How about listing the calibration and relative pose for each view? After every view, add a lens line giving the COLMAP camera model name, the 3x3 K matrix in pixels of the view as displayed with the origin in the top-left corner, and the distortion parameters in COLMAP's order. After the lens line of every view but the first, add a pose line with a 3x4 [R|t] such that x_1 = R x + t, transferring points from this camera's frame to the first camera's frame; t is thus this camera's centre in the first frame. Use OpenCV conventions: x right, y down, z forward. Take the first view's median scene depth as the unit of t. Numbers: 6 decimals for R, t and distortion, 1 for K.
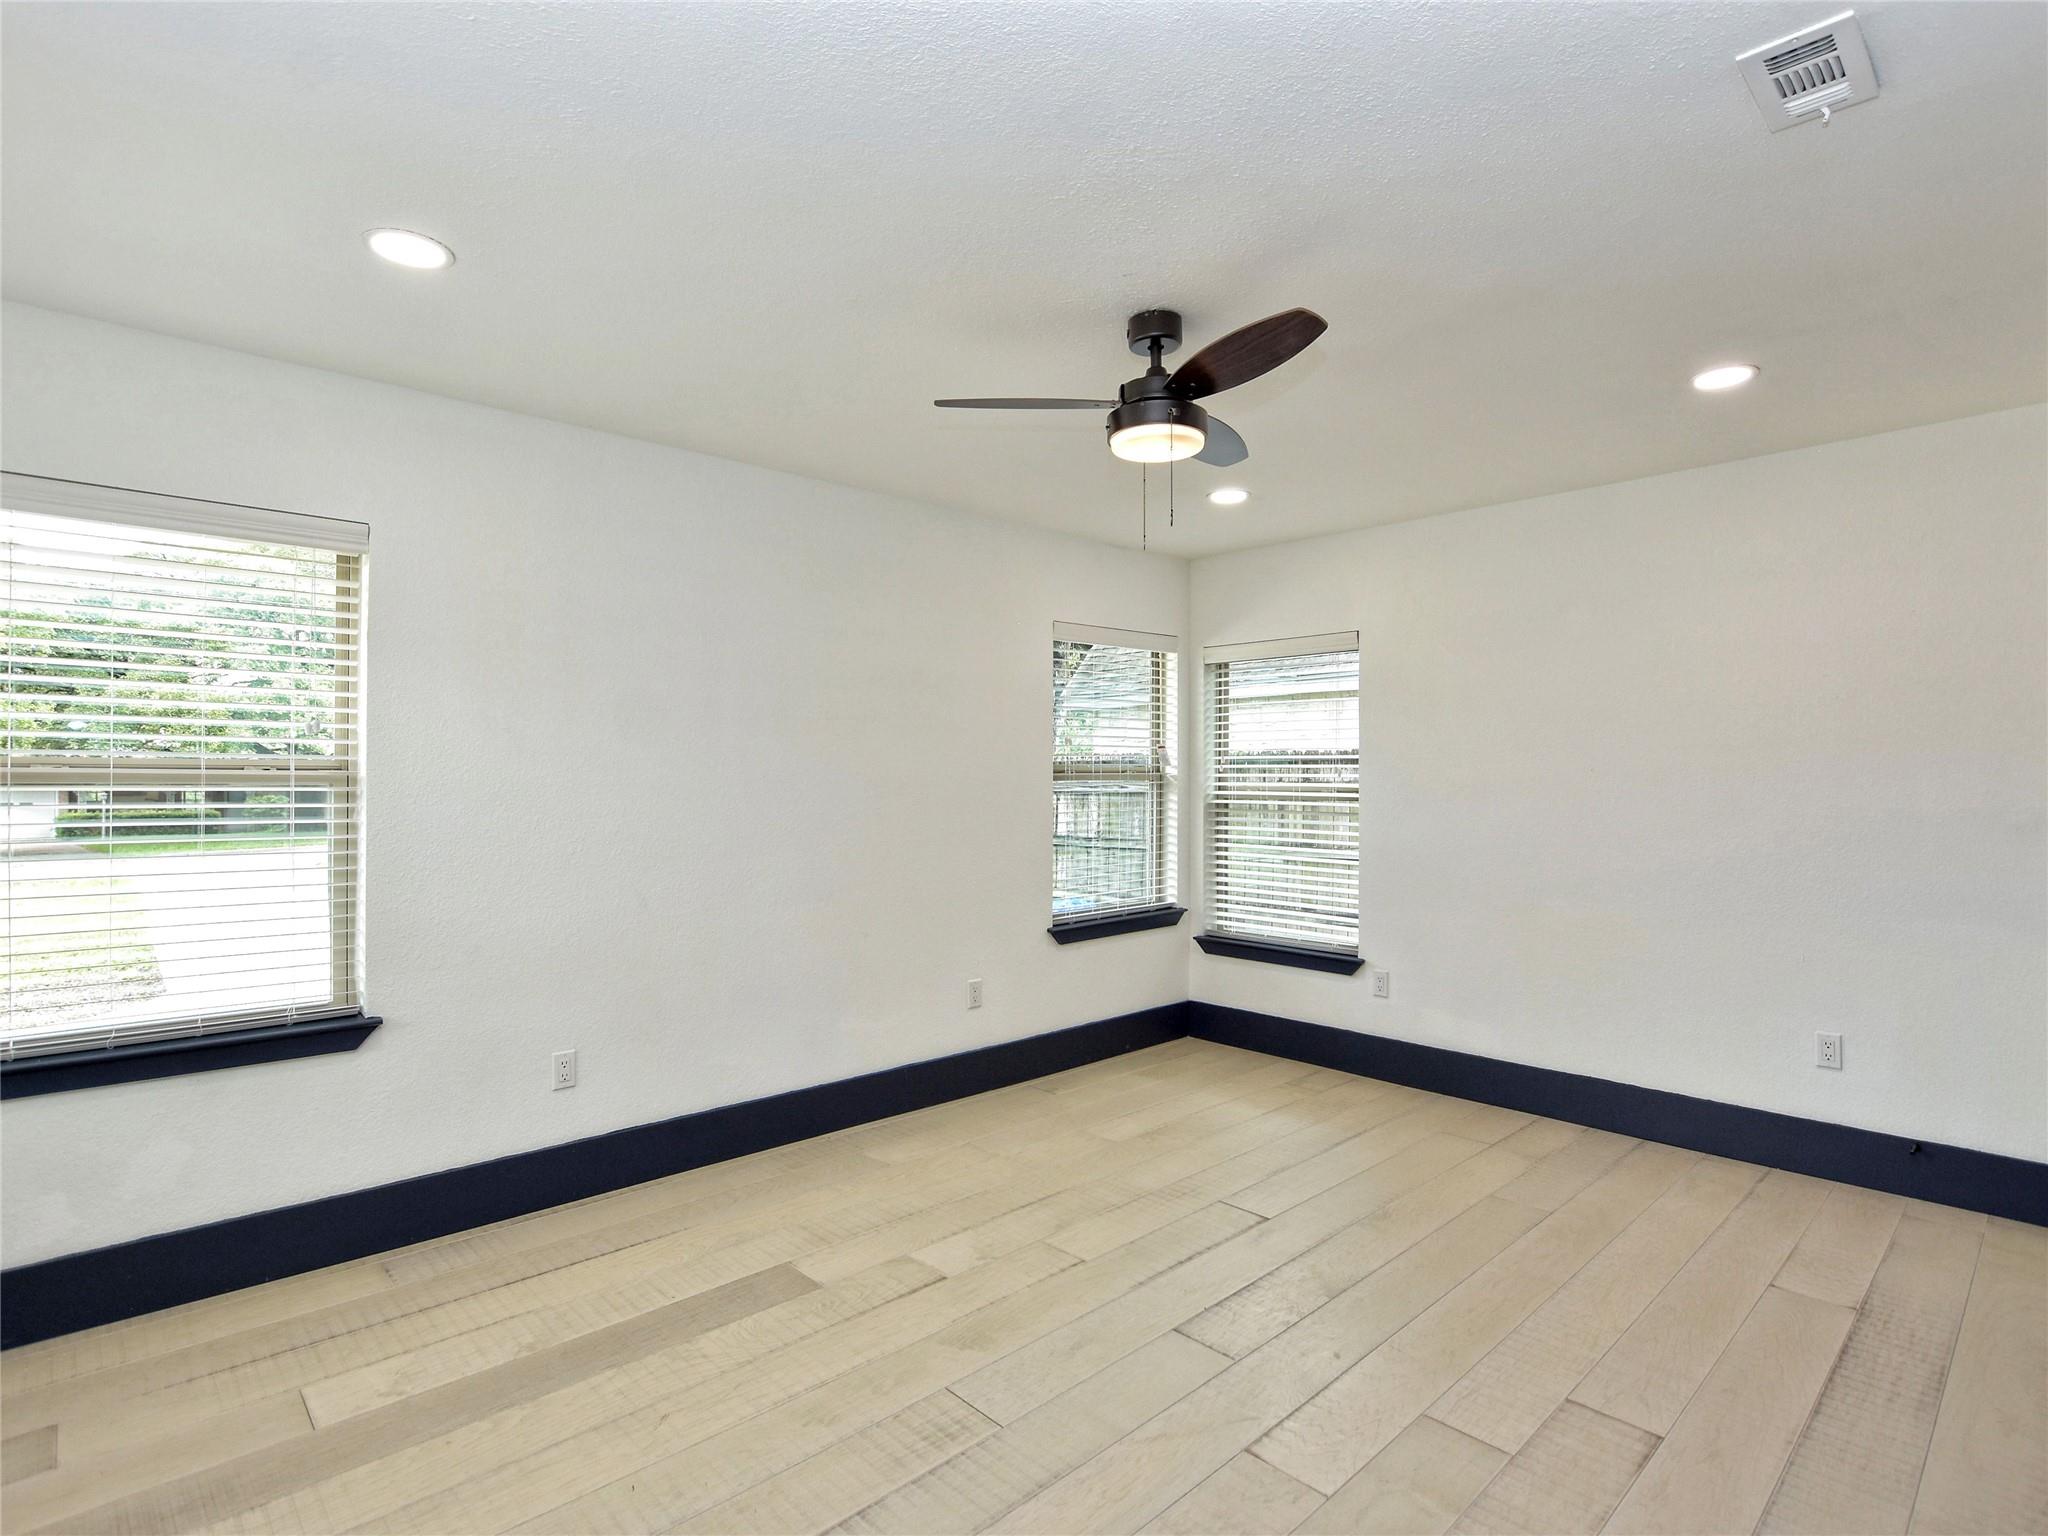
lens RADIAL K [[1017.1, 0, 1034.7], [0, 1017.1, 768.8], [0, 0, 1]] dist [-0.026580, -0.000300]
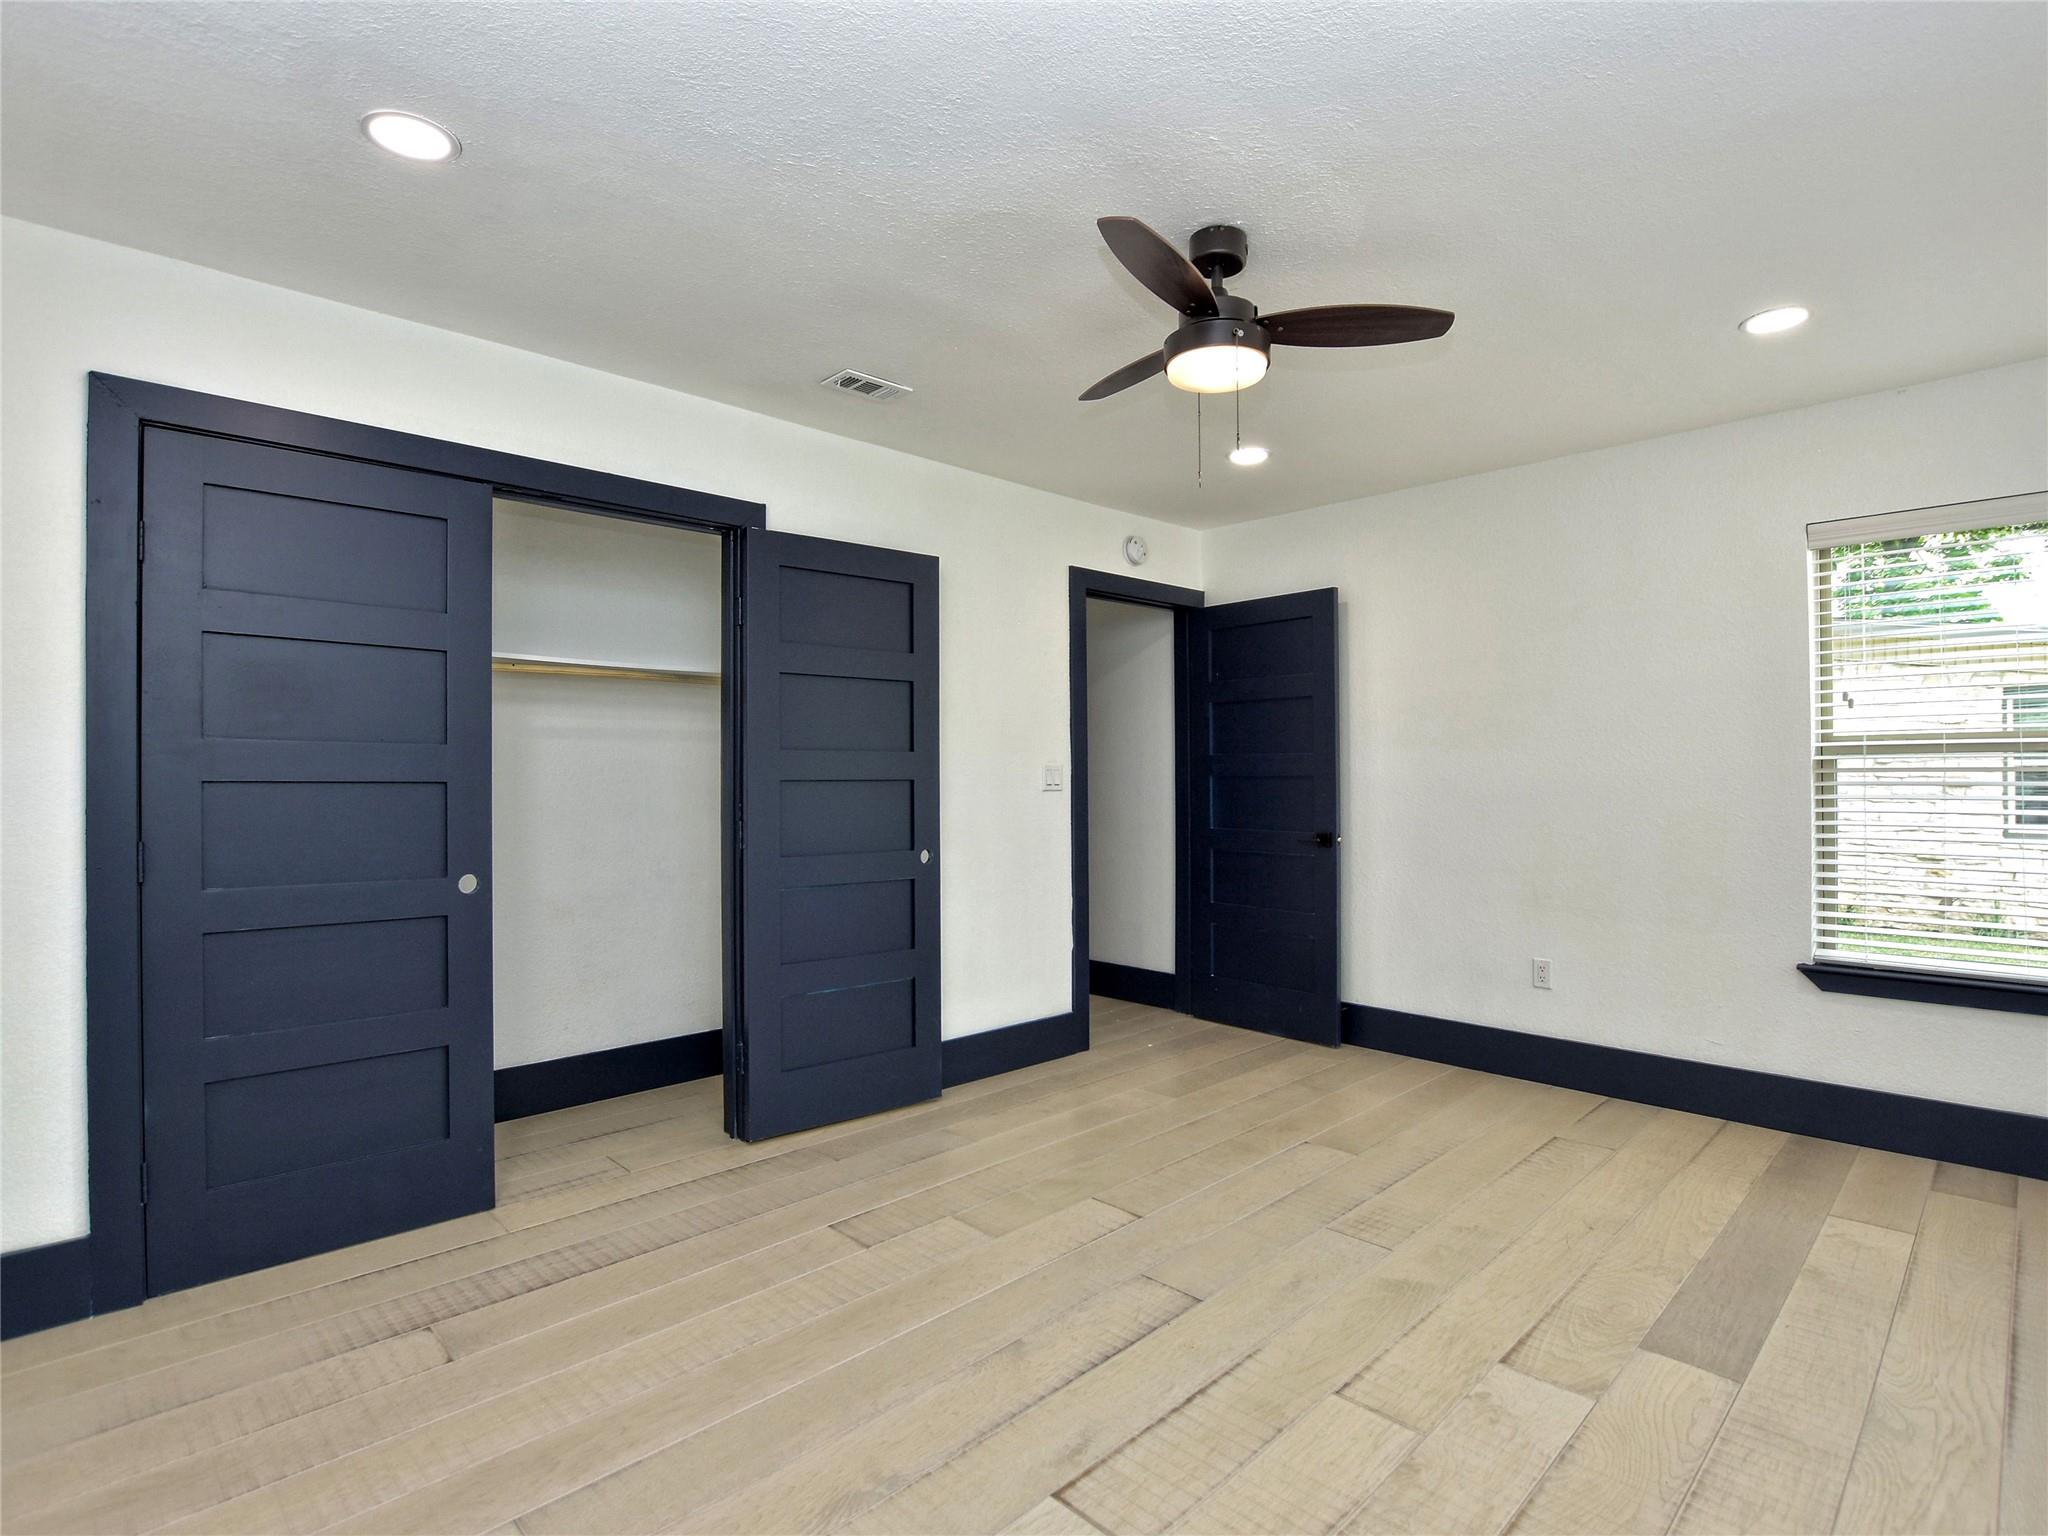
lens RADIAL K [[1017.1, 0, 1034.7], [0, 1017.1, 768.8], [0, 0, 1]] dist [-0.026580, -0.000300]
pose [[-0.999642, 0.003792, -0.026491, 0.318038], [0.004015, 0.999957, -0.008384, 0.060597], [0.026459, -0.008487, -0.999614, 1.944861]]
